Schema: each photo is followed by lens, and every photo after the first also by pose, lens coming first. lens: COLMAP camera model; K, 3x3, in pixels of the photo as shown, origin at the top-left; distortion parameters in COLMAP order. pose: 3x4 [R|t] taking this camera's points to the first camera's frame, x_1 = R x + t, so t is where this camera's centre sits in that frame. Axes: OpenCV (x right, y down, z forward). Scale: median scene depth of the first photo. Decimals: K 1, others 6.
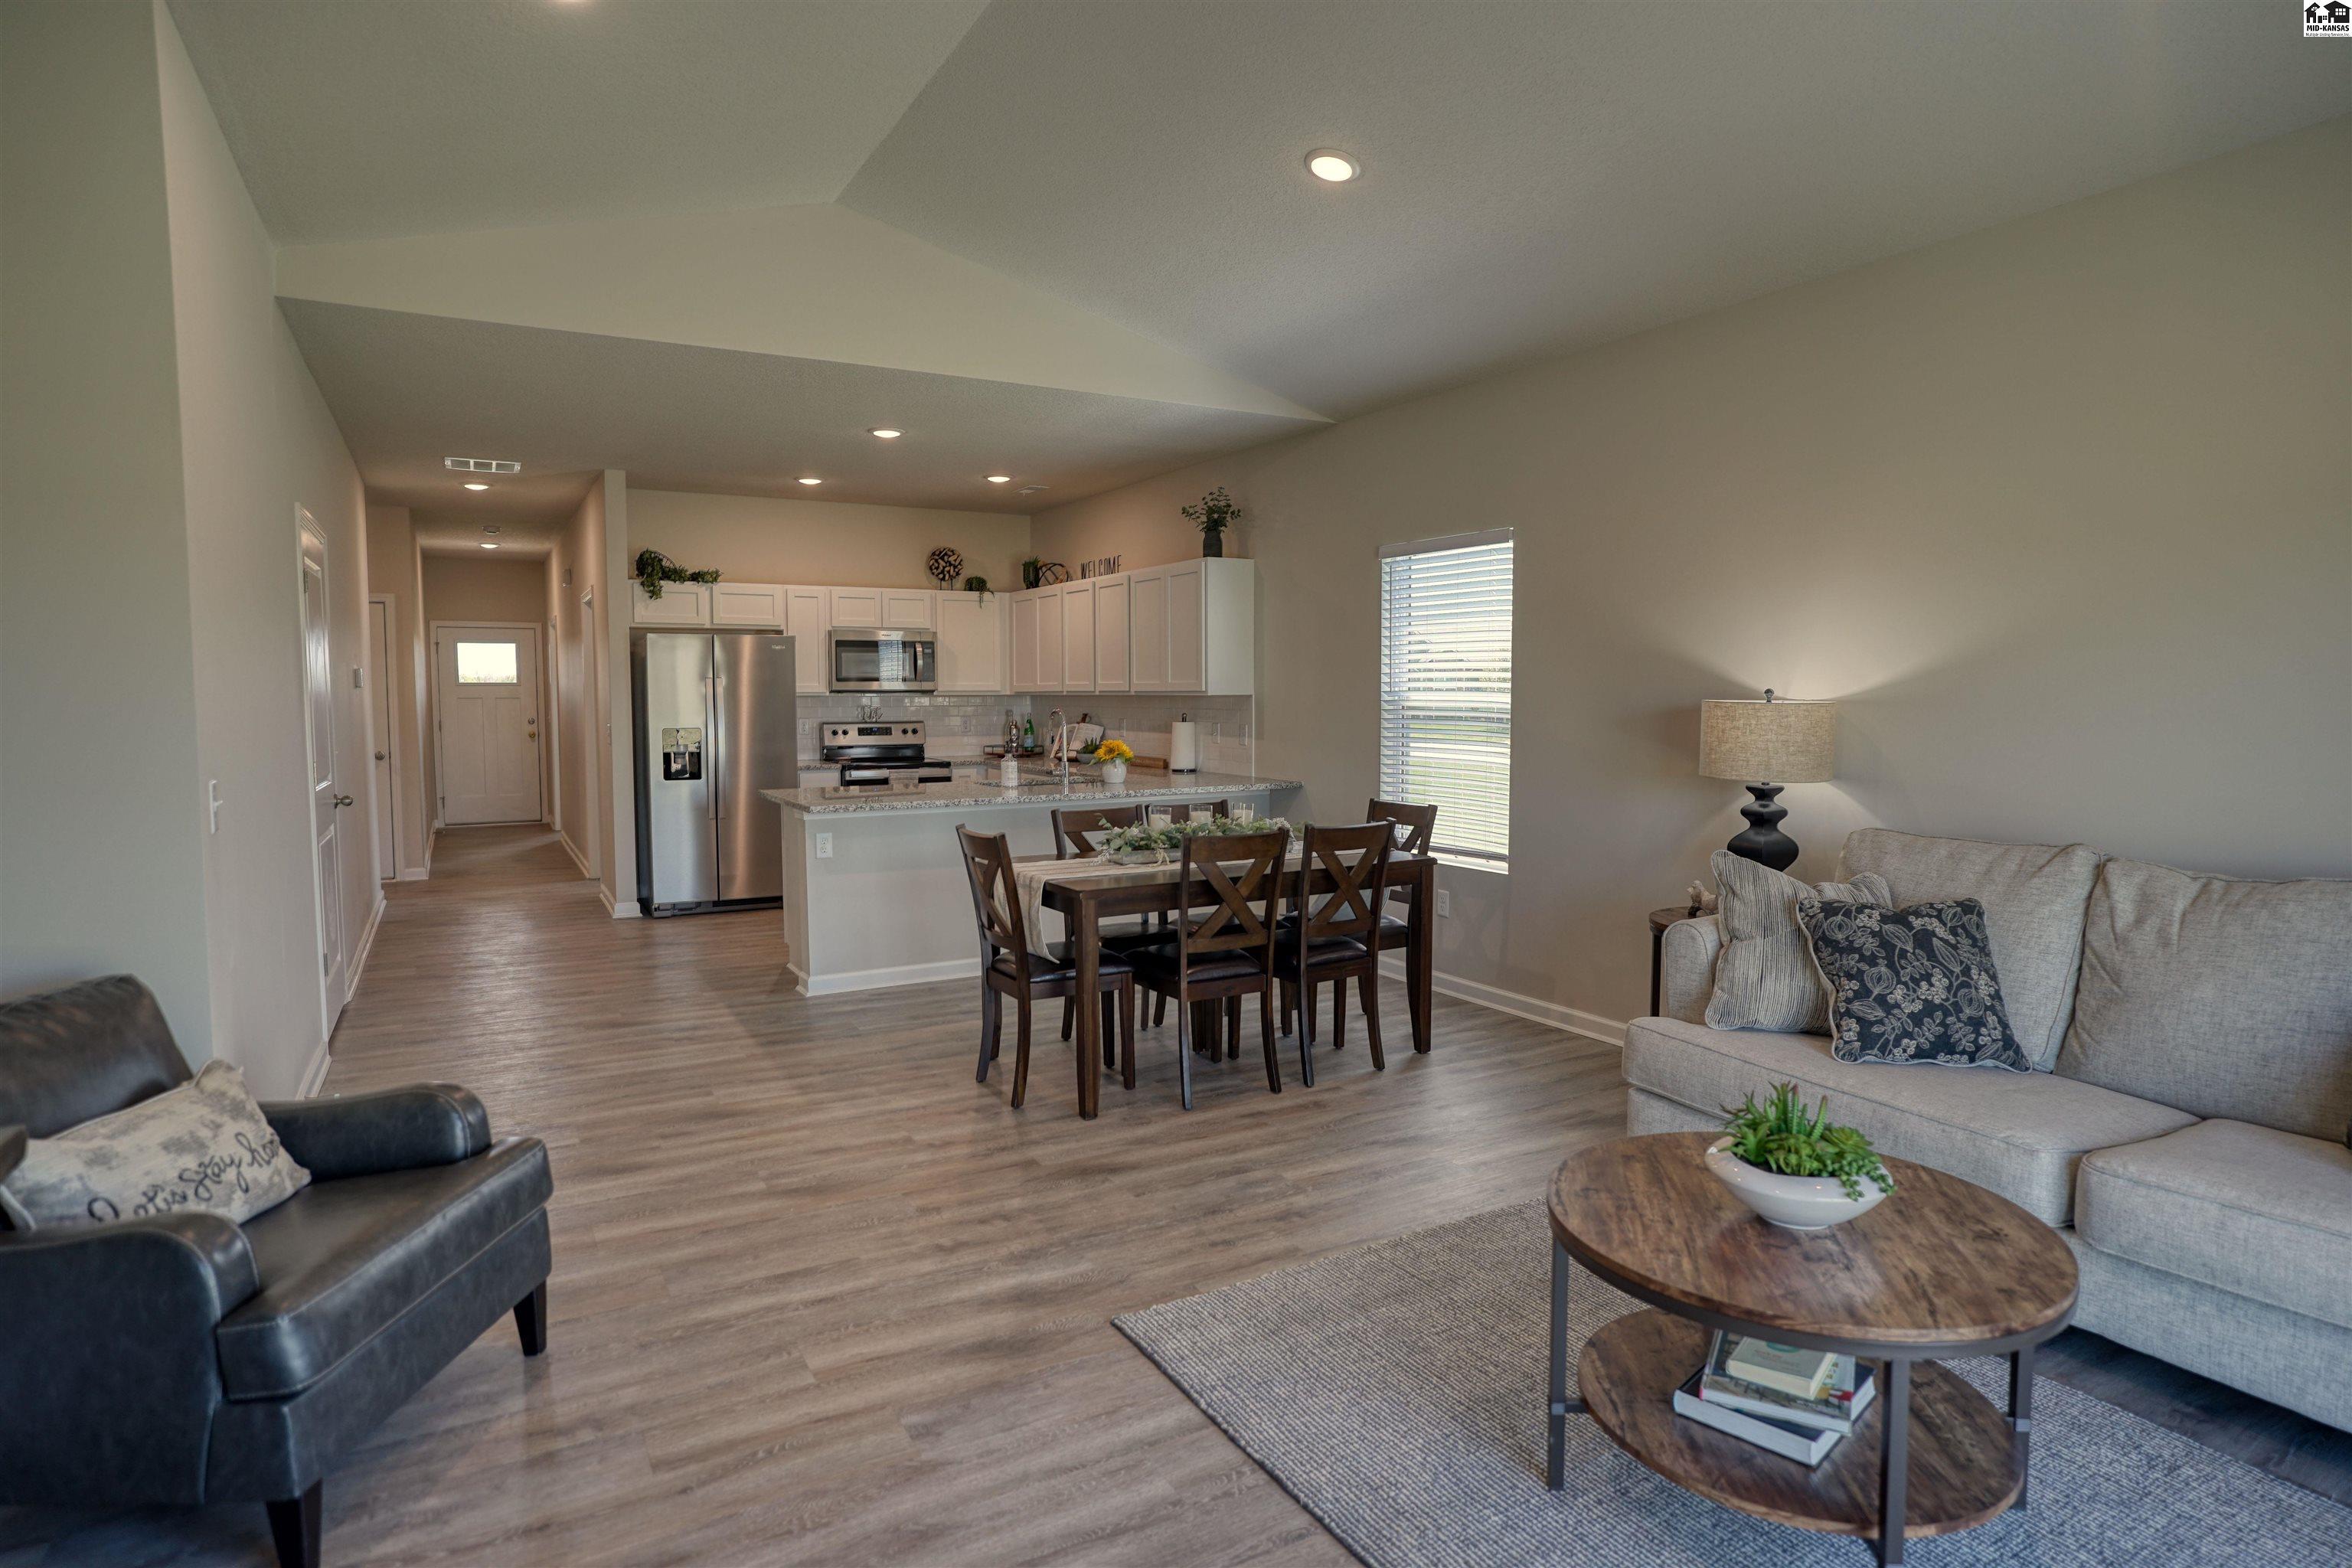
lens RADIAL K [[1283.2, 0, 1173.3], [0, 1283.2, 785.7], [0, 0, 1]] dist [-0.052384, 0.037999]
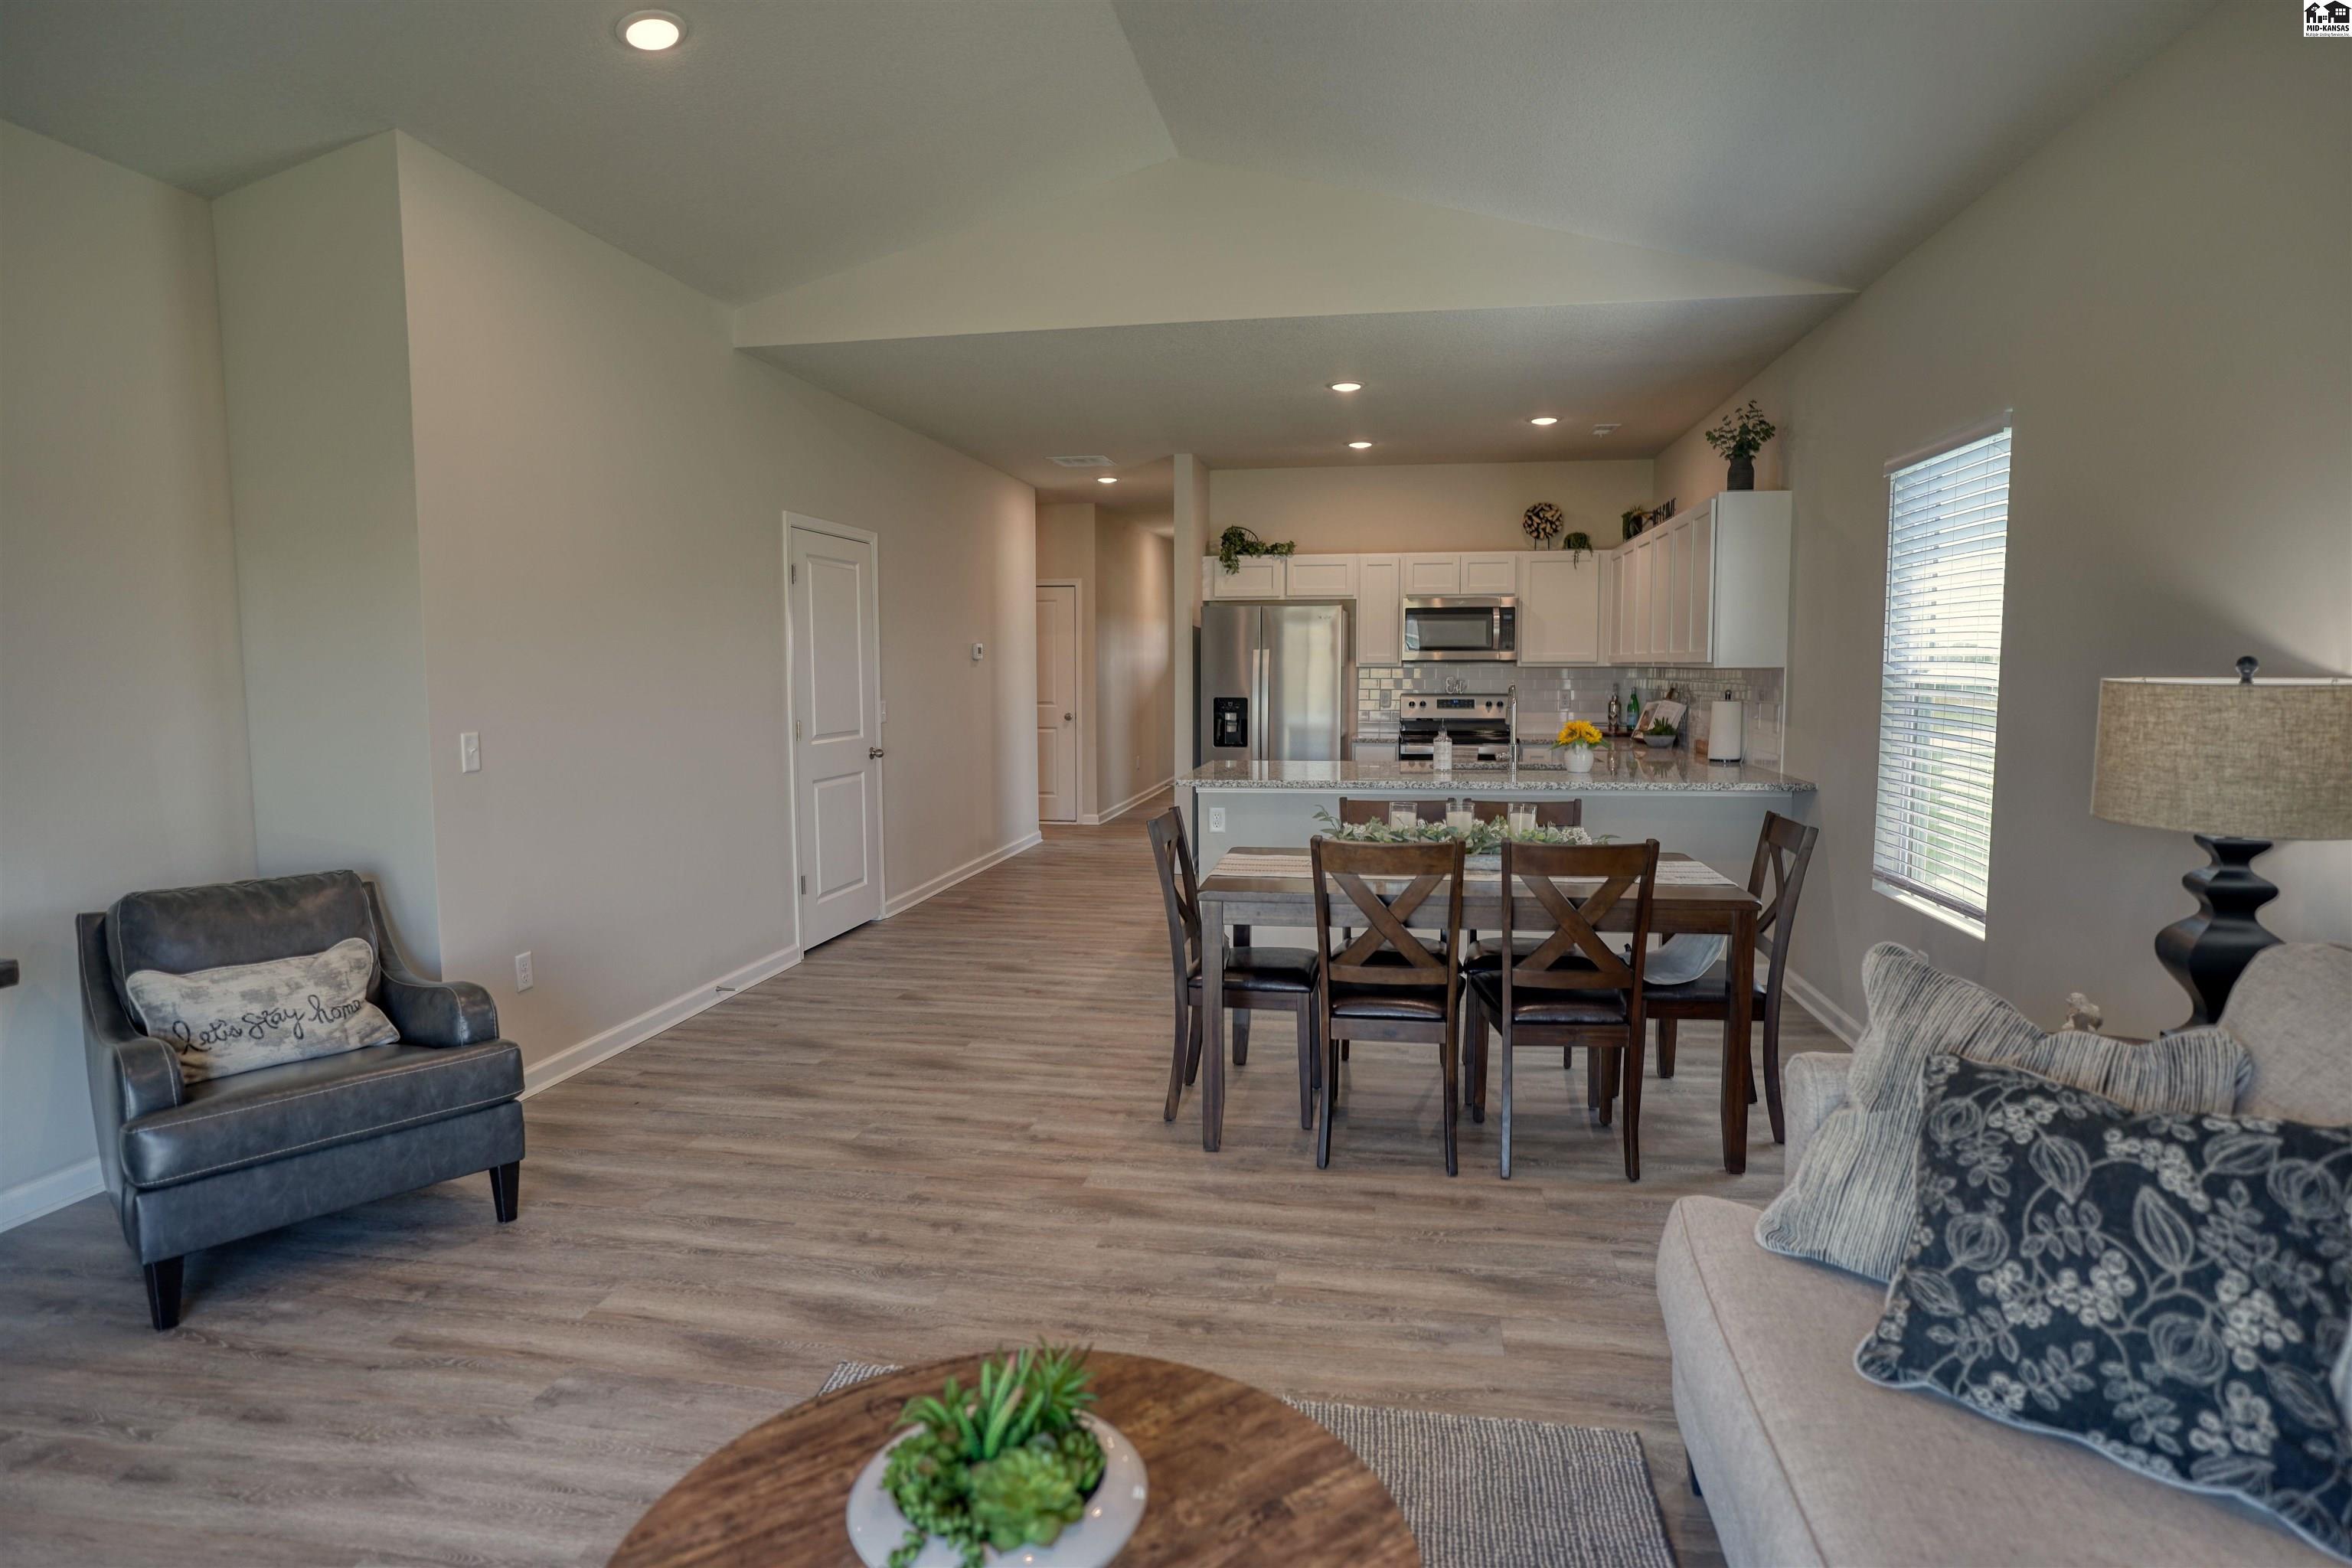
lens RADIAL K [[1283.2, 0, 1173.3], [0, 1283.2, 785.7], [0, 0, 1]] dist [-0.052384, 0.037999]
pose [[0.772205, 0.059319, -0.632599, 0.351402], [-0.044303, 0.998236, 0.039525, -0.017922], [0.633827, -0.002496, 0.773470, 0.235946]]
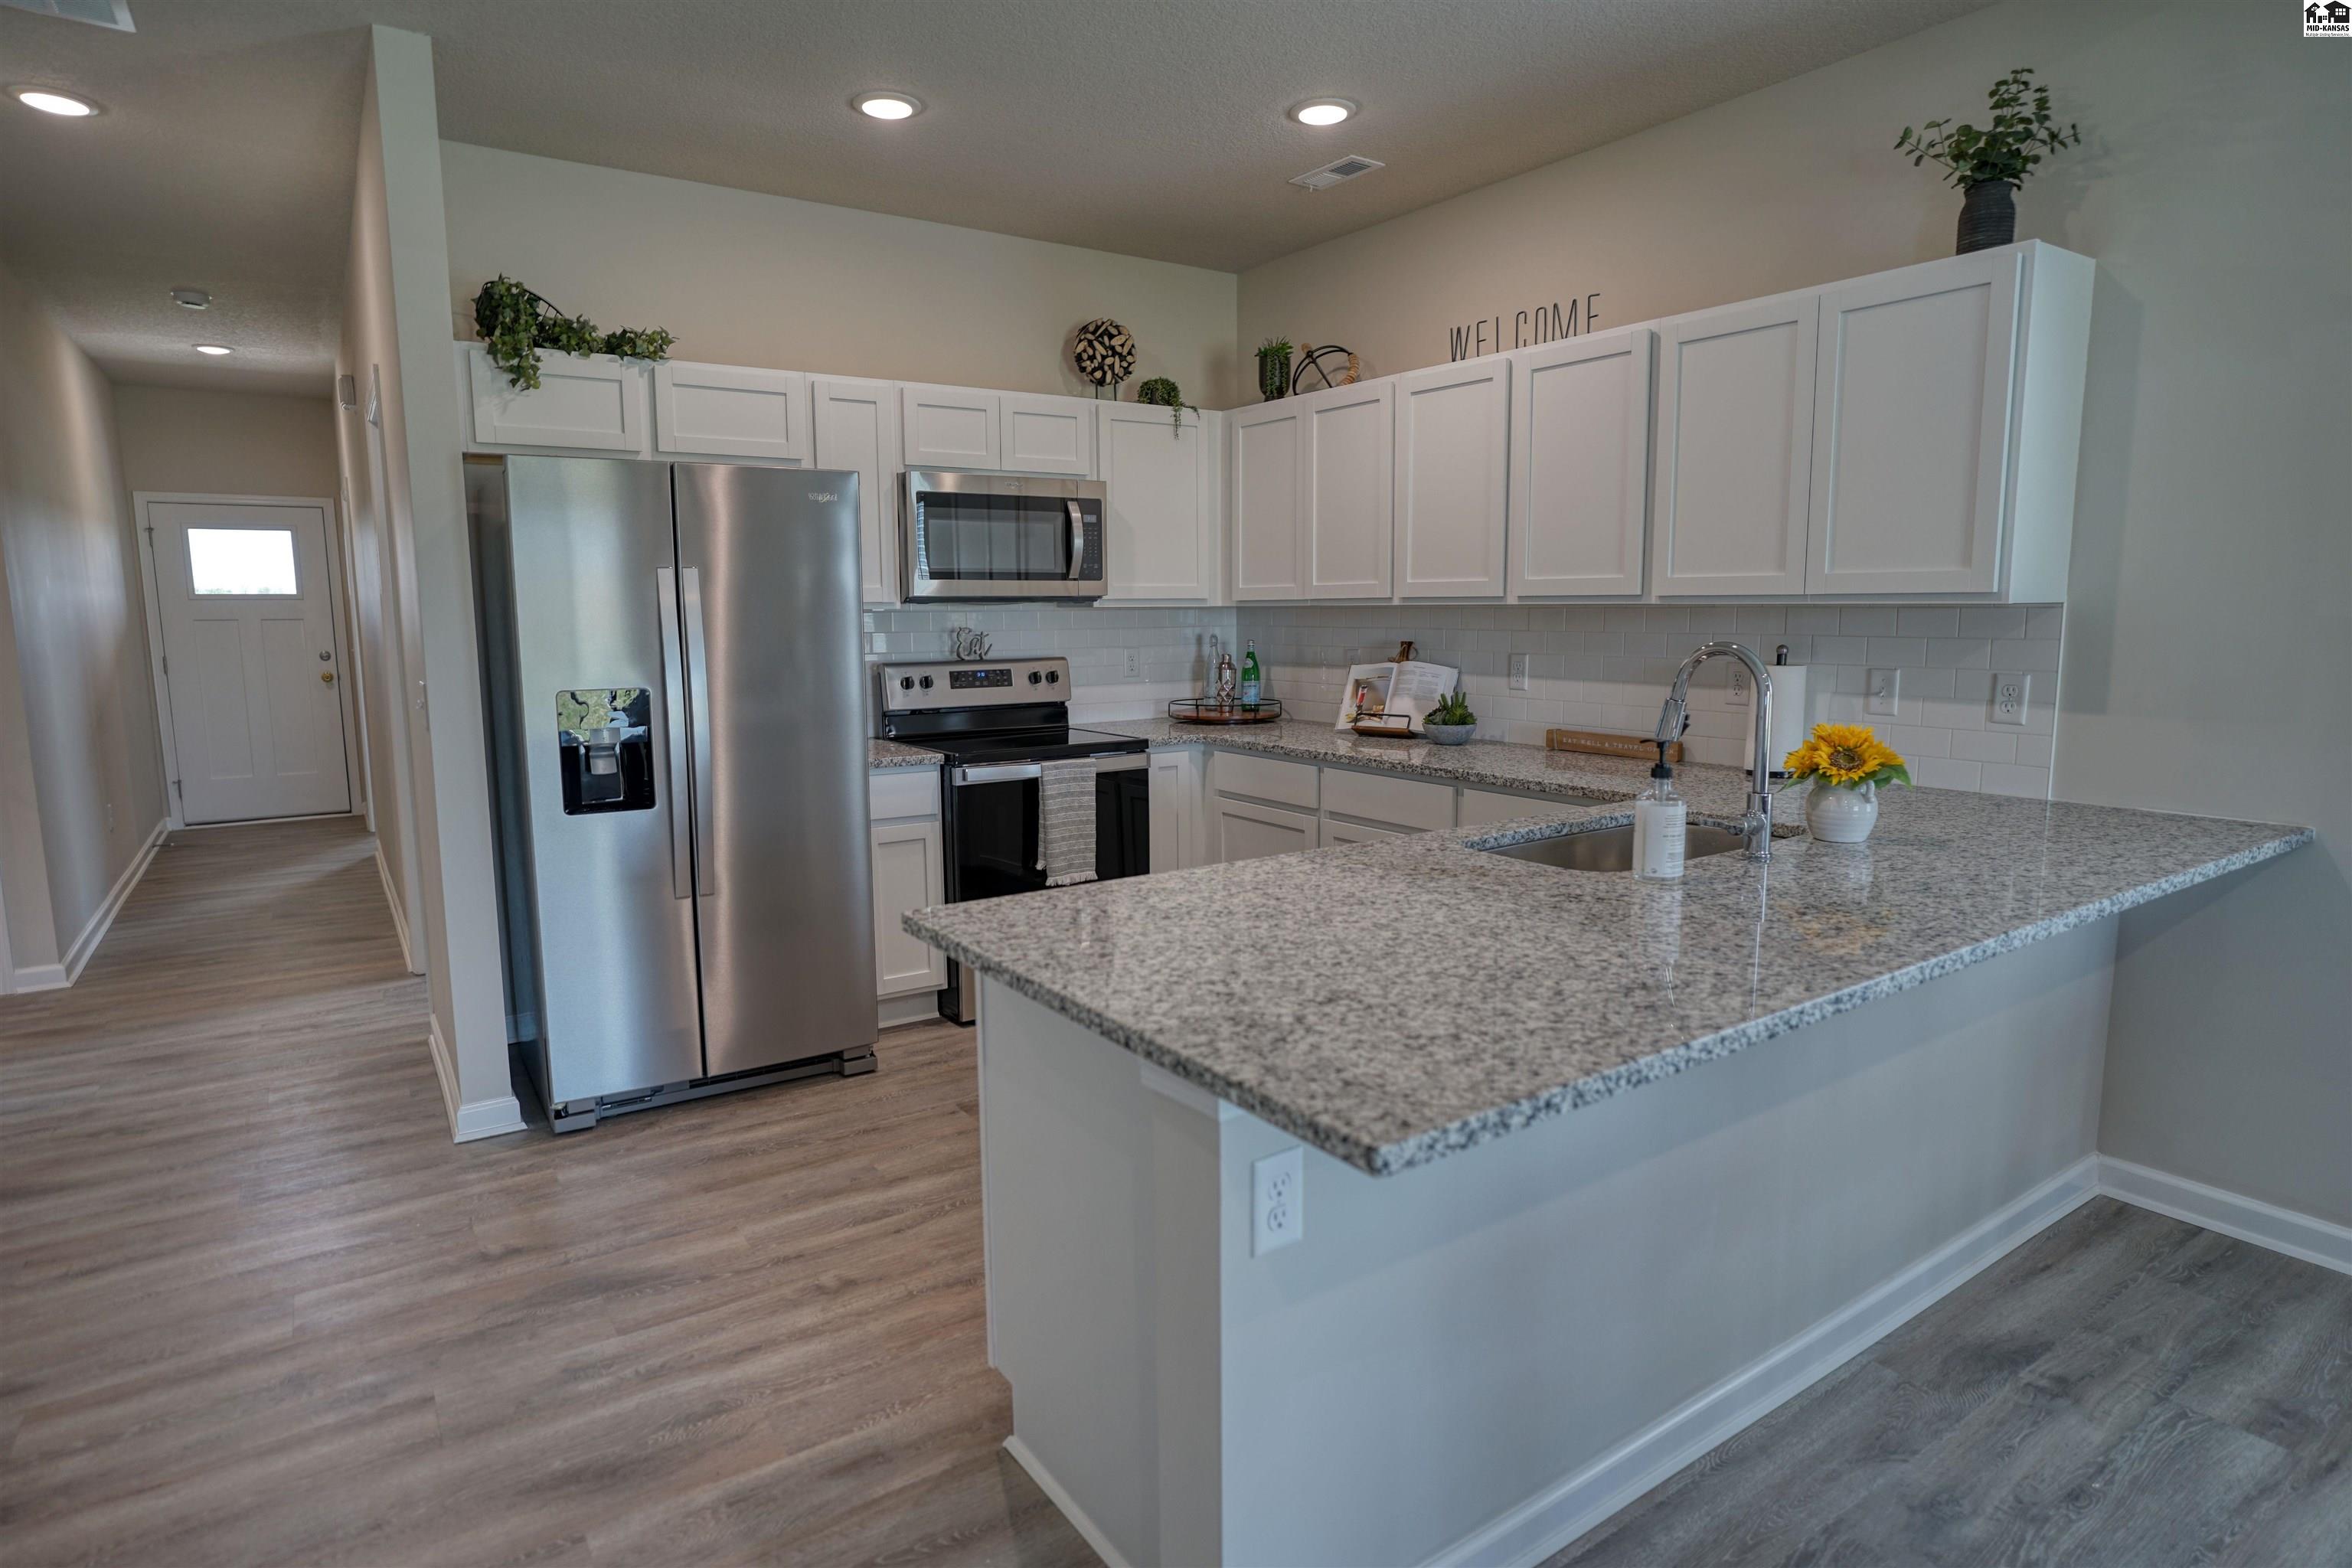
lens RADIAL K [[1283.2, 0, 1173.3], [0, 1283.2, 785.7], [0, 0, 1]] dist [-0.052384, 0.037999]
pose [[0.996449, -0.016876, 0.082486, -0.339656], [0.011430, 0.997751, 0.066055, -0.056157], [-0.083415, -0.064878, 0.994401, 0.823005]]
